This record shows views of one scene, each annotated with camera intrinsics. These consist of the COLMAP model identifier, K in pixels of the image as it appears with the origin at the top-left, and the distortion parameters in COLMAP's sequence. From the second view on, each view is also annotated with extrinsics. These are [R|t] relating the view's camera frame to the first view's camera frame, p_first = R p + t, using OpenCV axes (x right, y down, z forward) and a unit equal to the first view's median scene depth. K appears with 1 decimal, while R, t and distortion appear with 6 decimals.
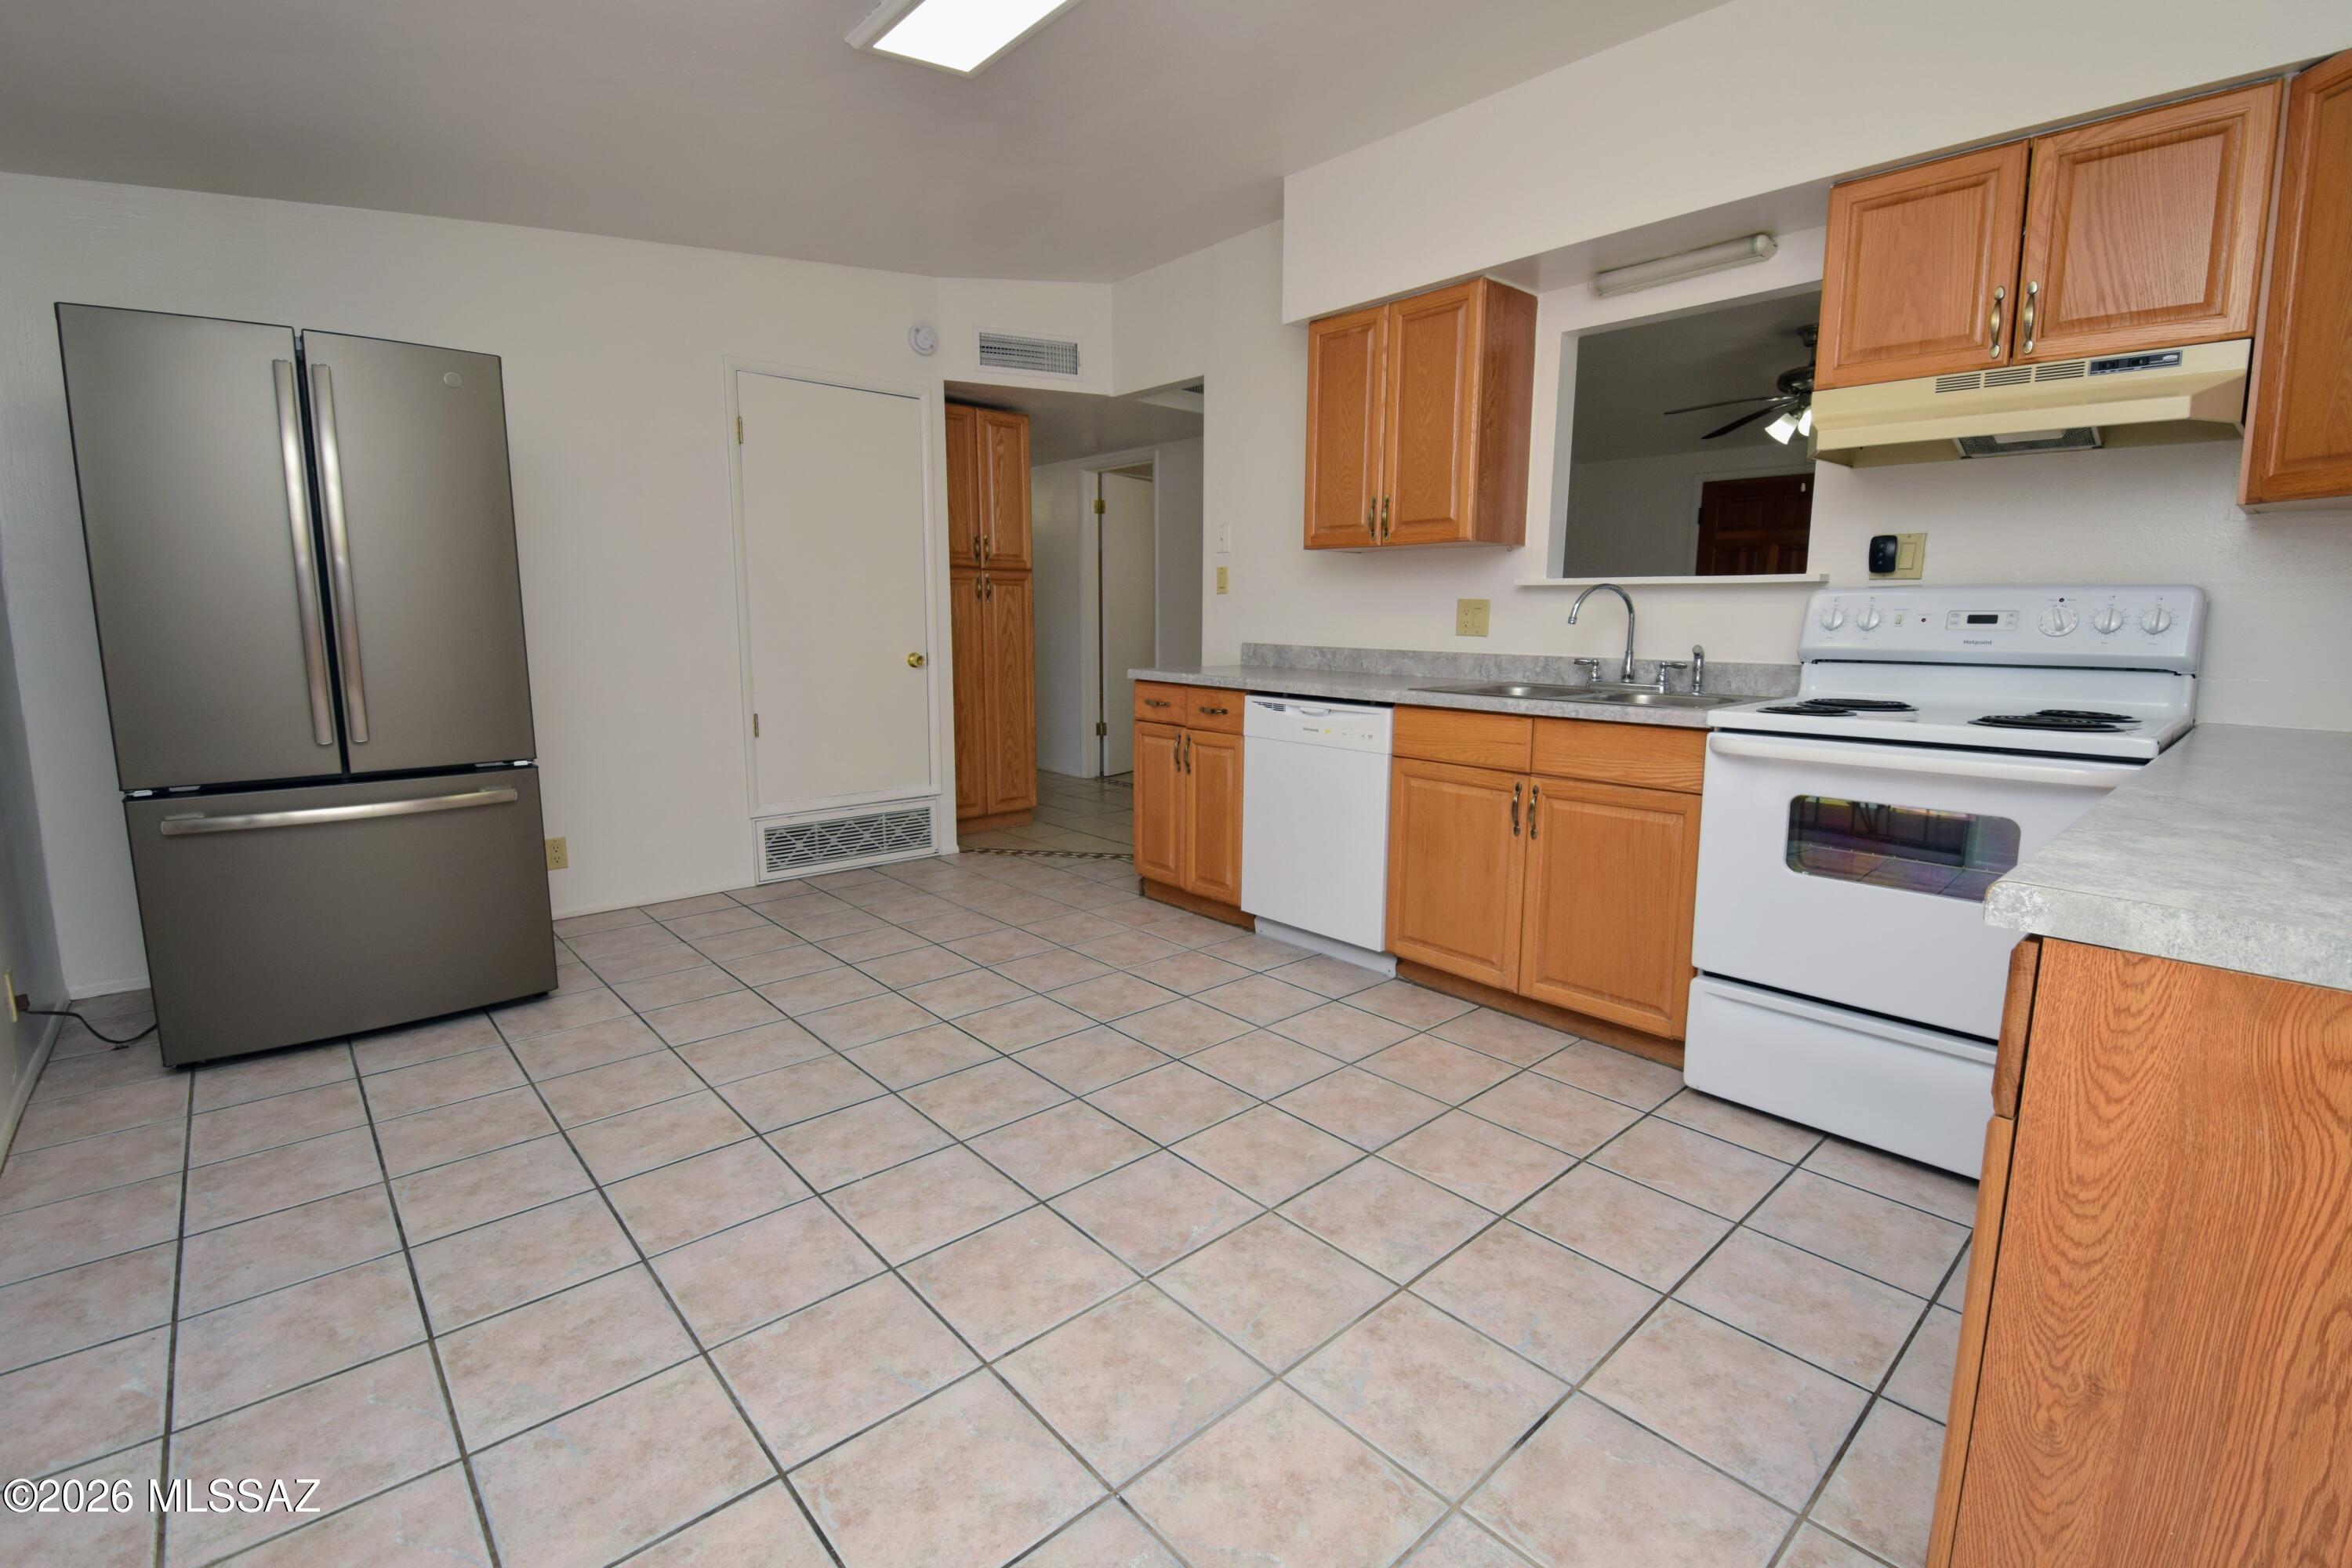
lens RADIAL K [[1039.8, 0, 1202.9], [0, 1039.8, 762.2], [0, 0, 1]] dist [0.004053, -0.011081]
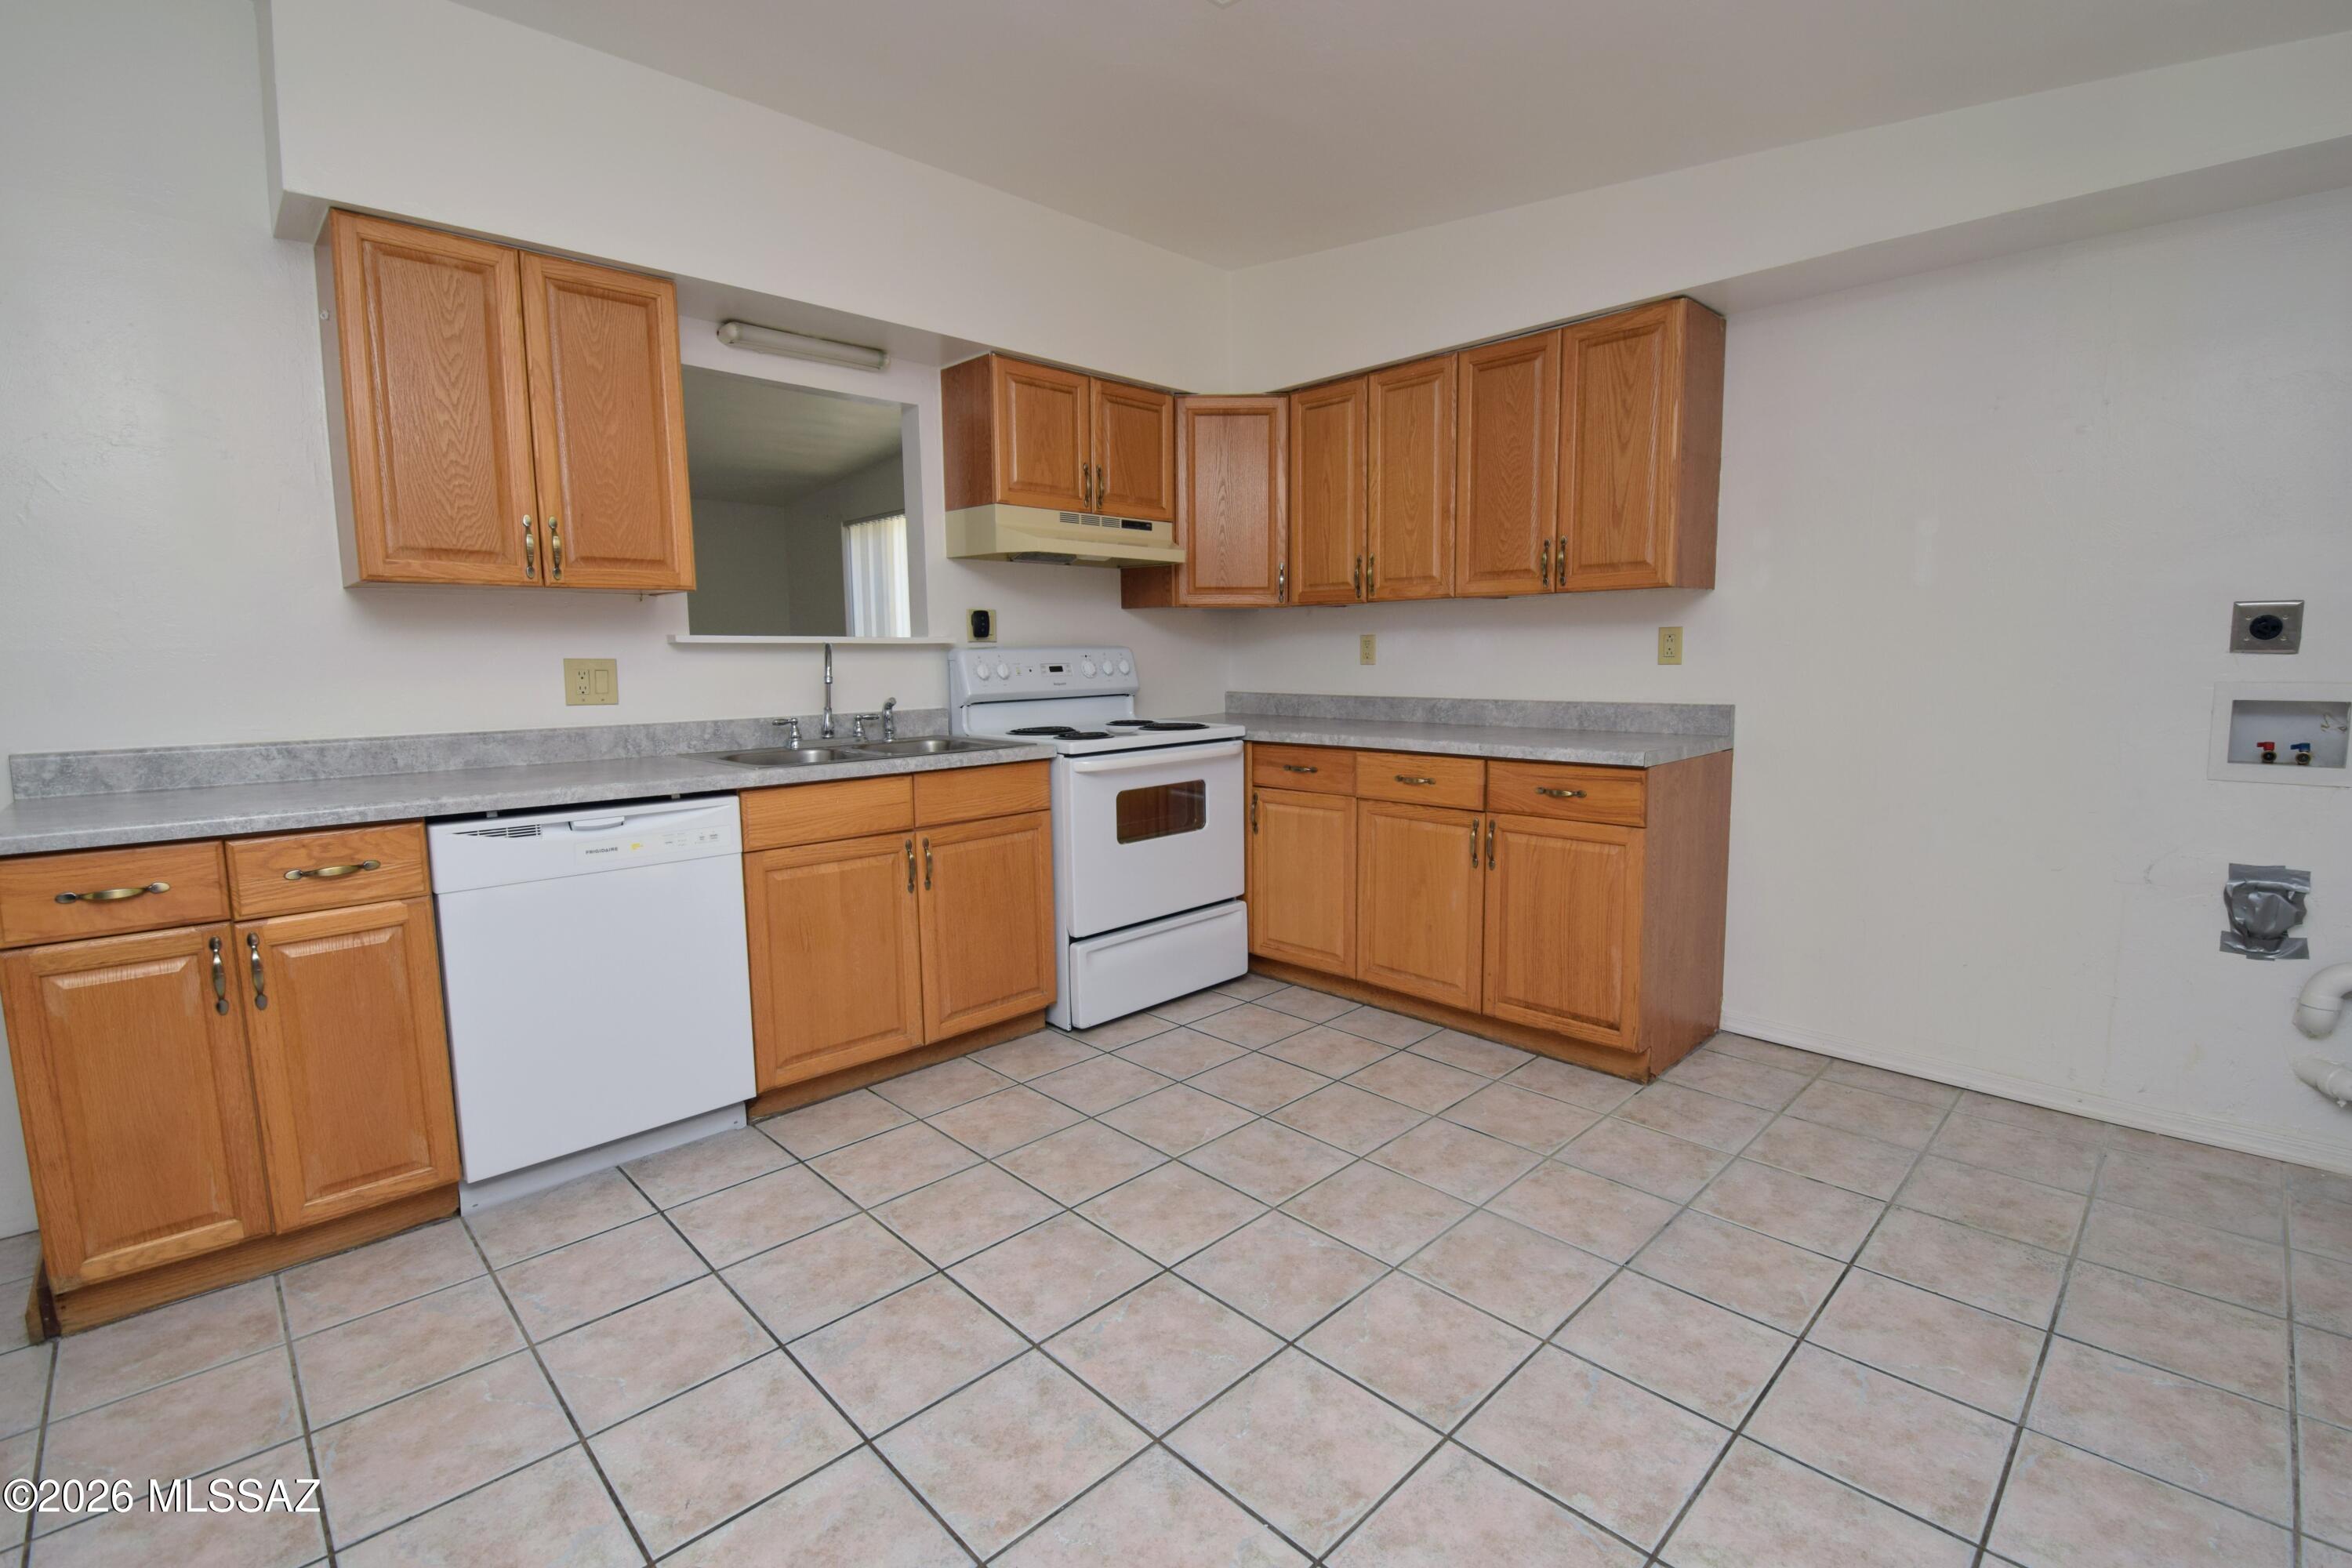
lens RADIAL K [[1039.8, 0, 1196.8], [0, 1039.8, 763.8], [0, 0, 1]] dist [0.004053, -0.011081]
pose [[-0.031582, -0.115743, 0.992777, -0.787115], [0.151710, 0.981209, 0.119220, -0.147694], [-0.987920, 0.154380, -0.013429, 0.813944]]
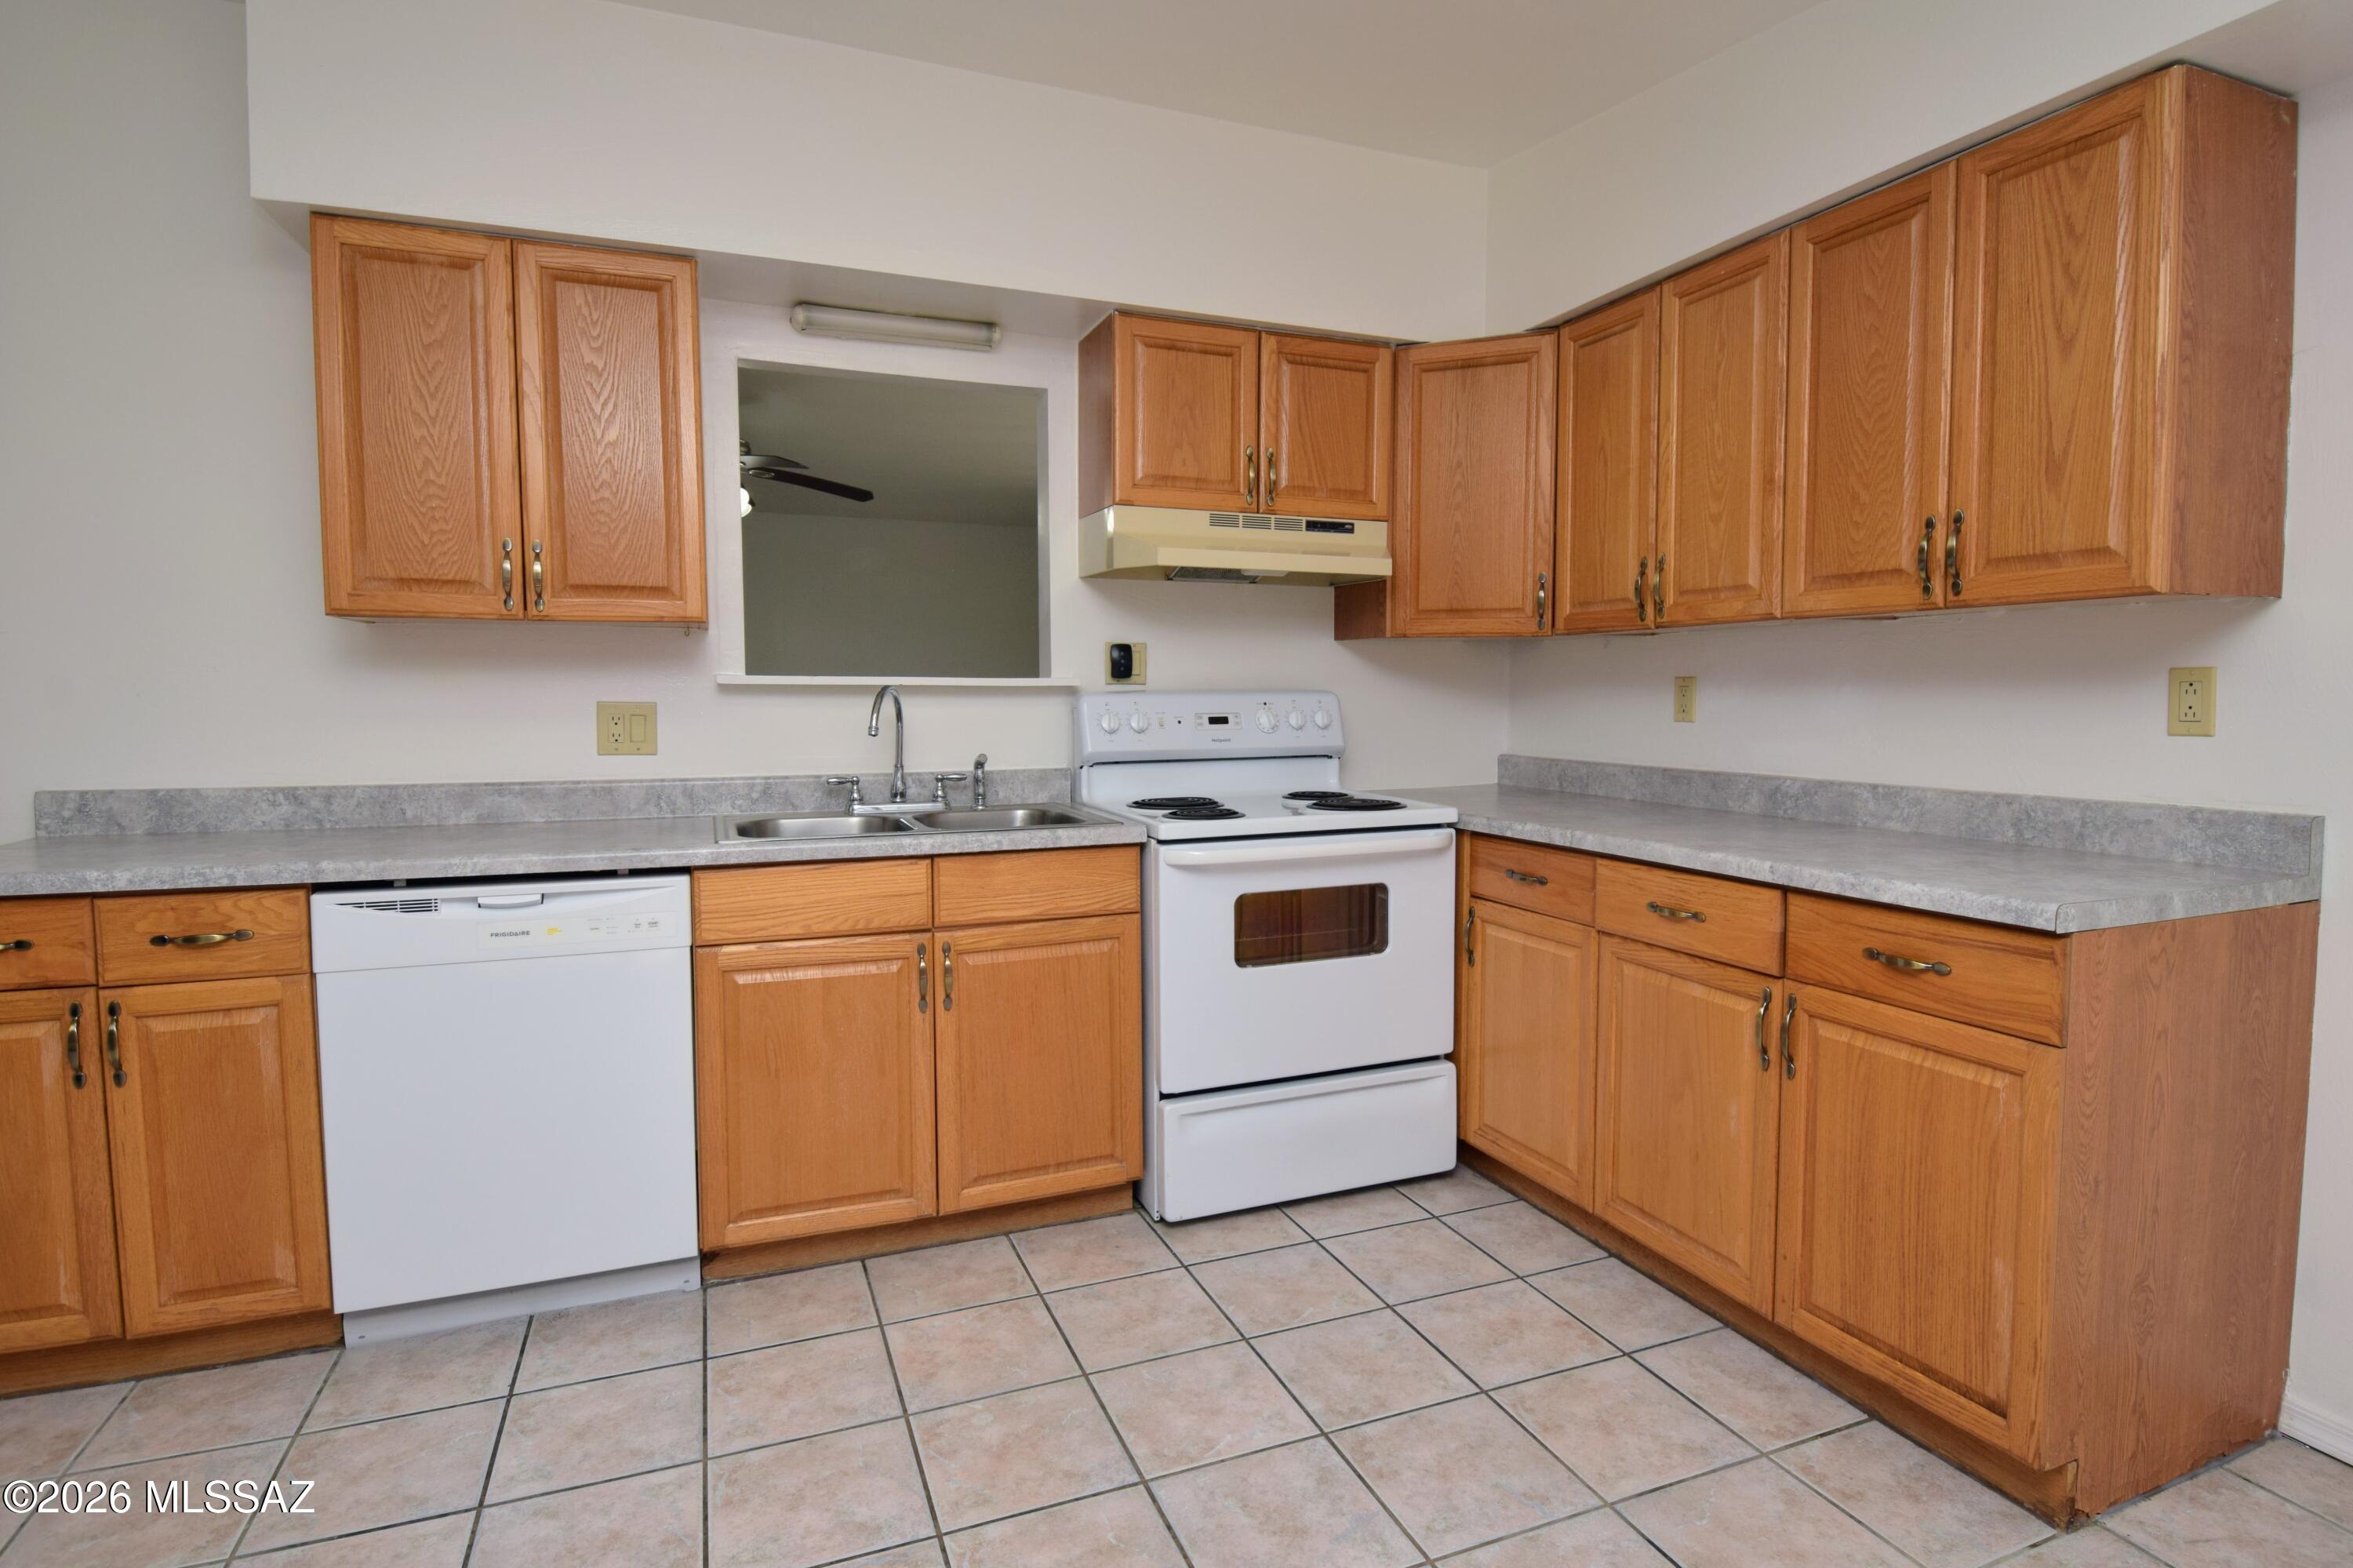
lens RADIAL K [[1197.3, 0, 1198.1], [0, 1197.3, 765.7], [0, 0, 1]] dist [0.002847, -0.012197]
pose [[0.349831, -0.065513, 0.934519, -0.501845], [0.136398, 0.990484, 0.018376, -0.111977], [-0.926830, 0.121038, 0.355437, 0.535924]]
